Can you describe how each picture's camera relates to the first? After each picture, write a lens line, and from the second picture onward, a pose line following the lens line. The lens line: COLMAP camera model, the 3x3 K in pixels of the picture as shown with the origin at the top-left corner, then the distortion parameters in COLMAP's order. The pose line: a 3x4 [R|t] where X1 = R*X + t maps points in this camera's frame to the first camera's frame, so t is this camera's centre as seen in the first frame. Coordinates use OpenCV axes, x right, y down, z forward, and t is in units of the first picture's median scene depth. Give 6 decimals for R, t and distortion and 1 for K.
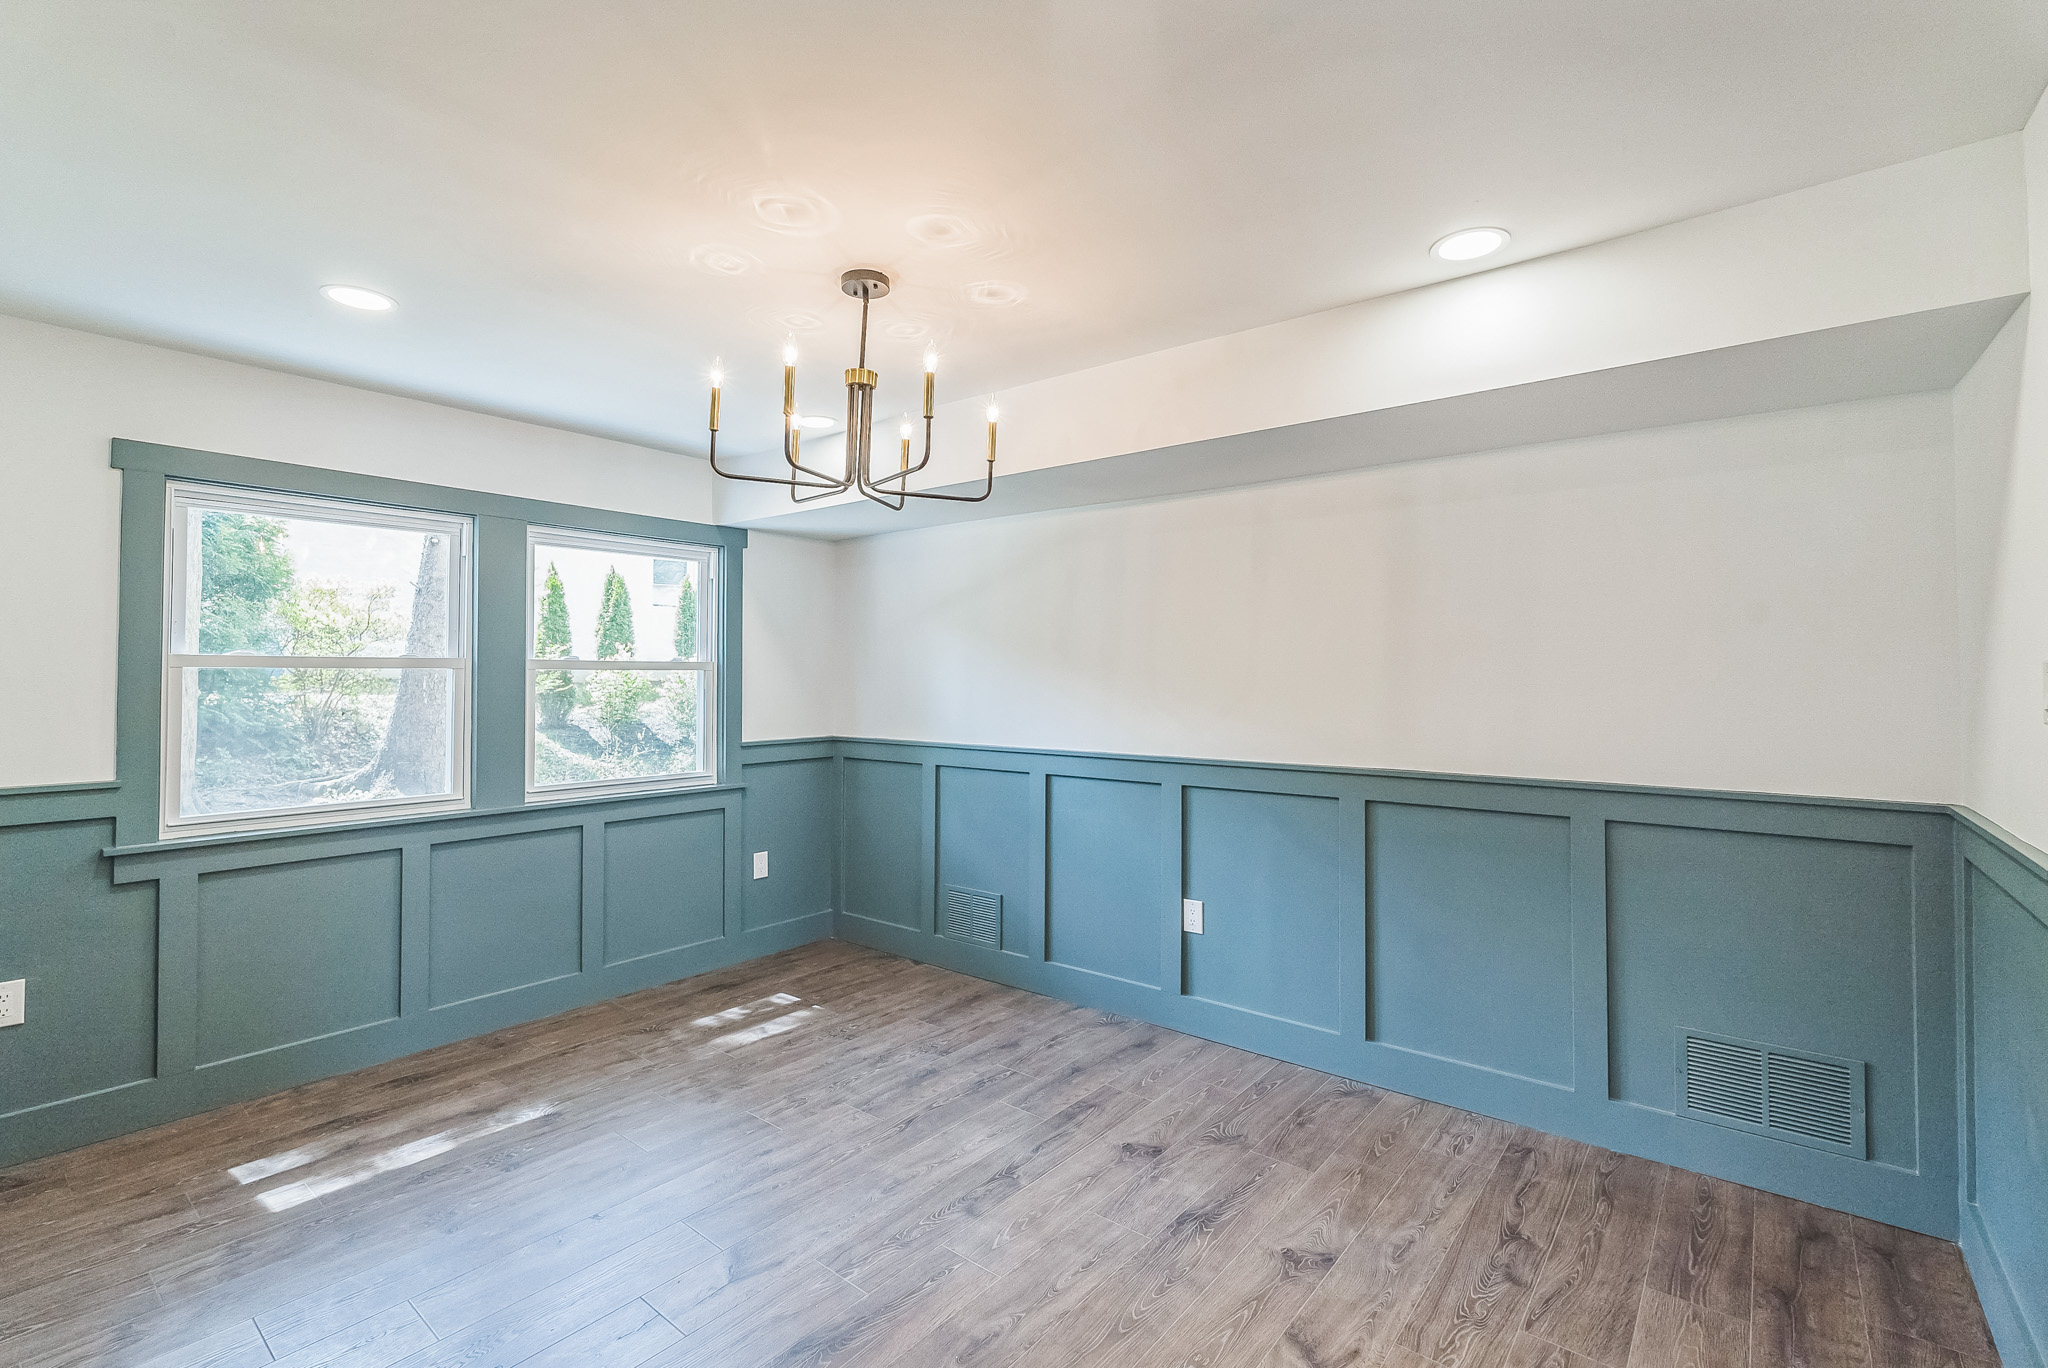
lens RADIAL K [[920.0, 0, 1038.3], [0, 920.0, 665.5], [0, 0, 1]] dist [0.000946, -0.000931]
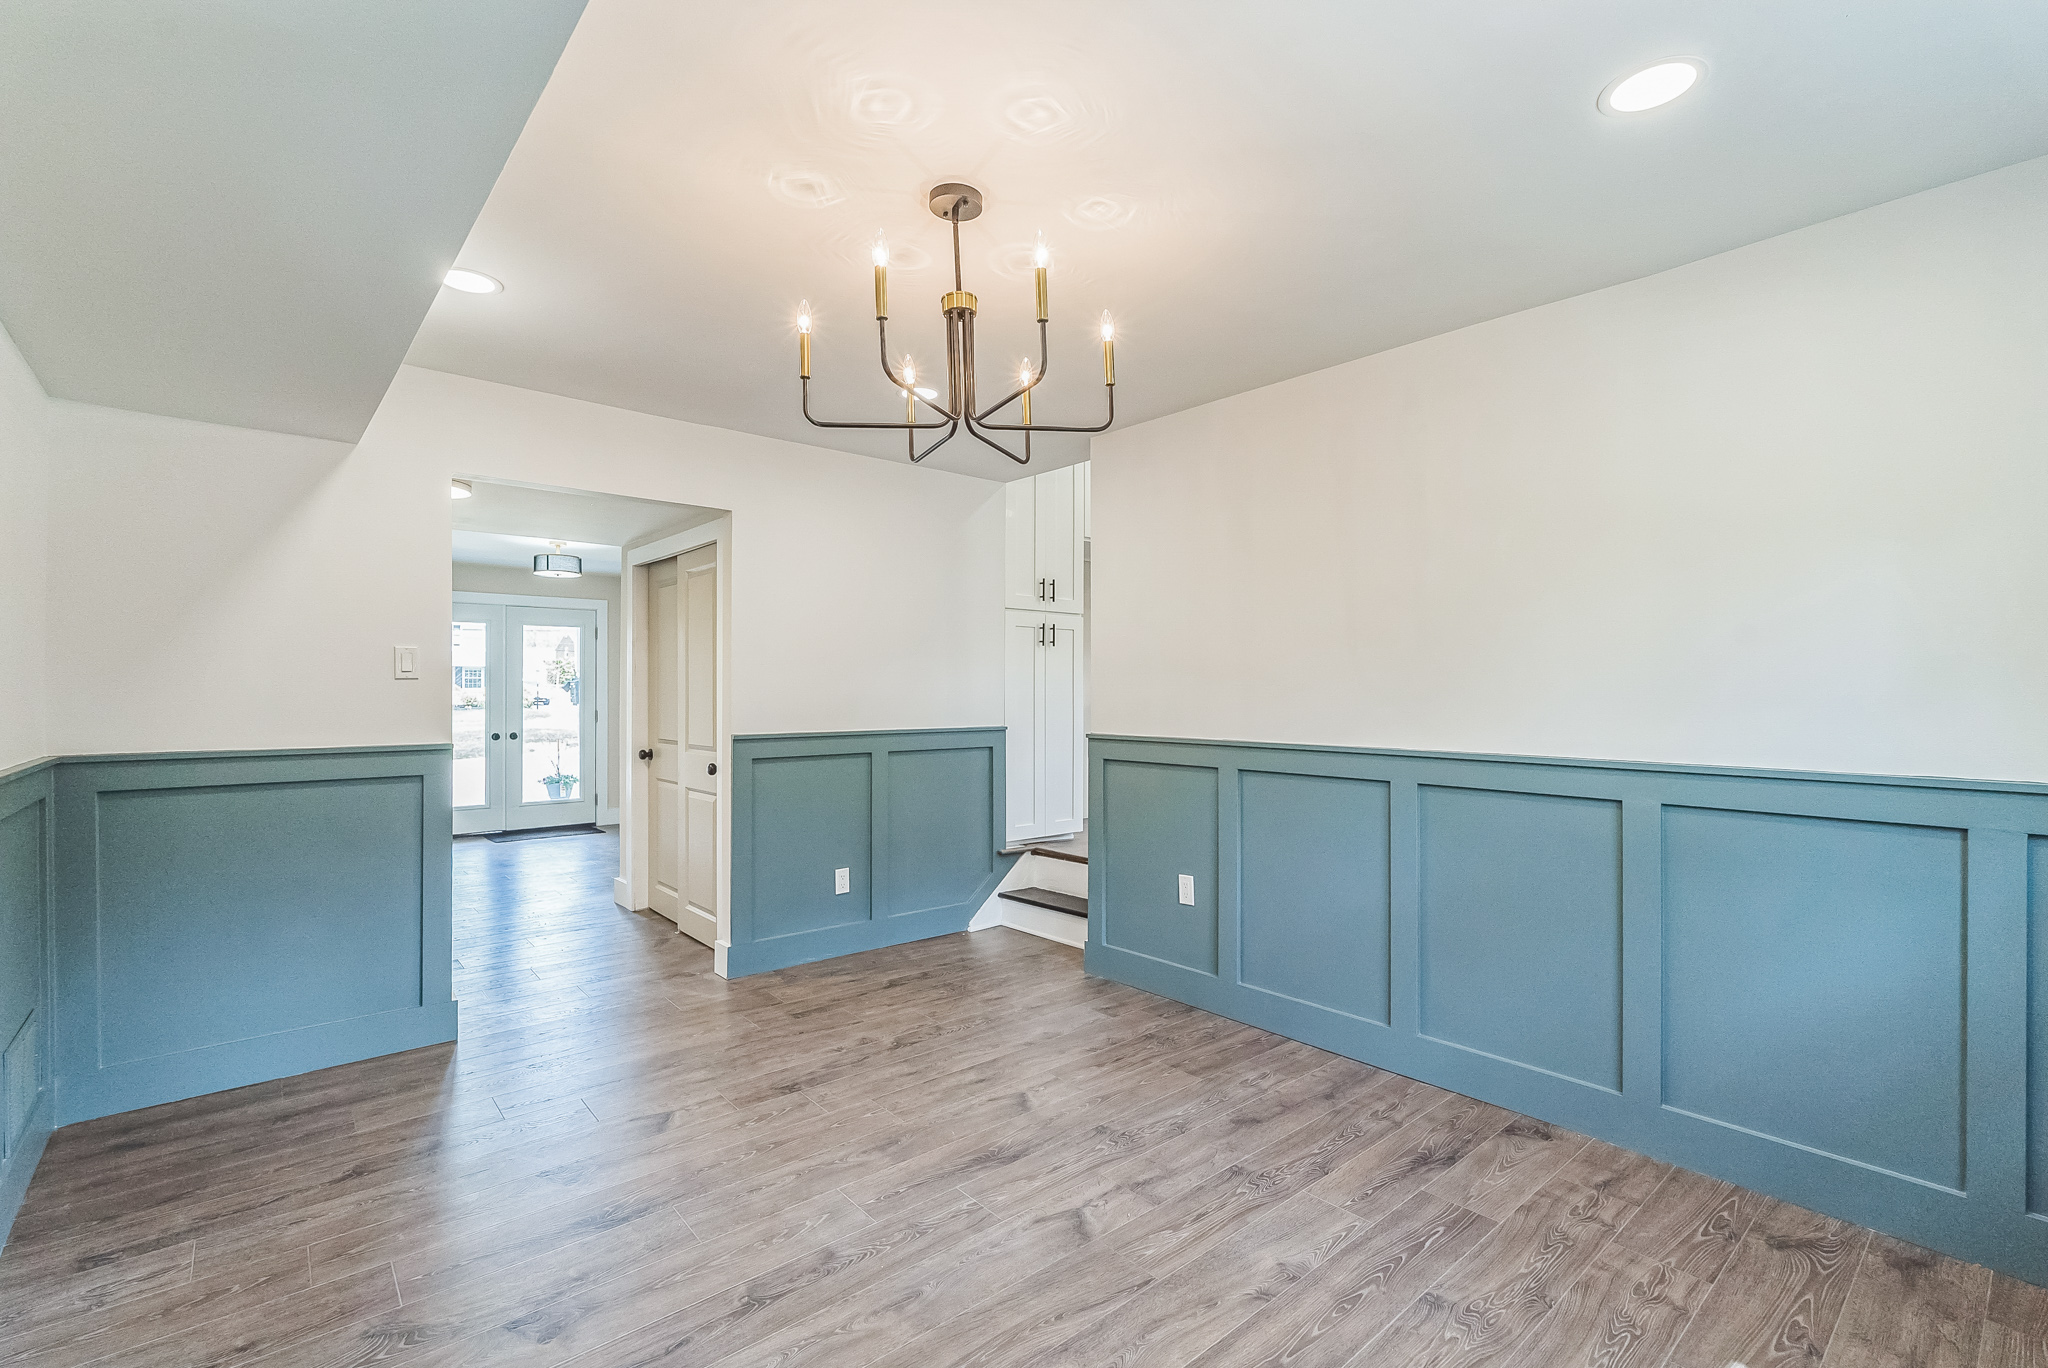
lens RADIAL K [[920.0, 0, 1020.8], [0, 920.0, 686.2], [0, 0, 1]] dist [0.000946, -0.000931]
pose [[-0.980995, -0.000303, 0.194032, -0.430535], [-0.004659, 0.999747, -0.021994, 0.080839], [-0.193976, -0.022480, -0.980749, 1.880911]]
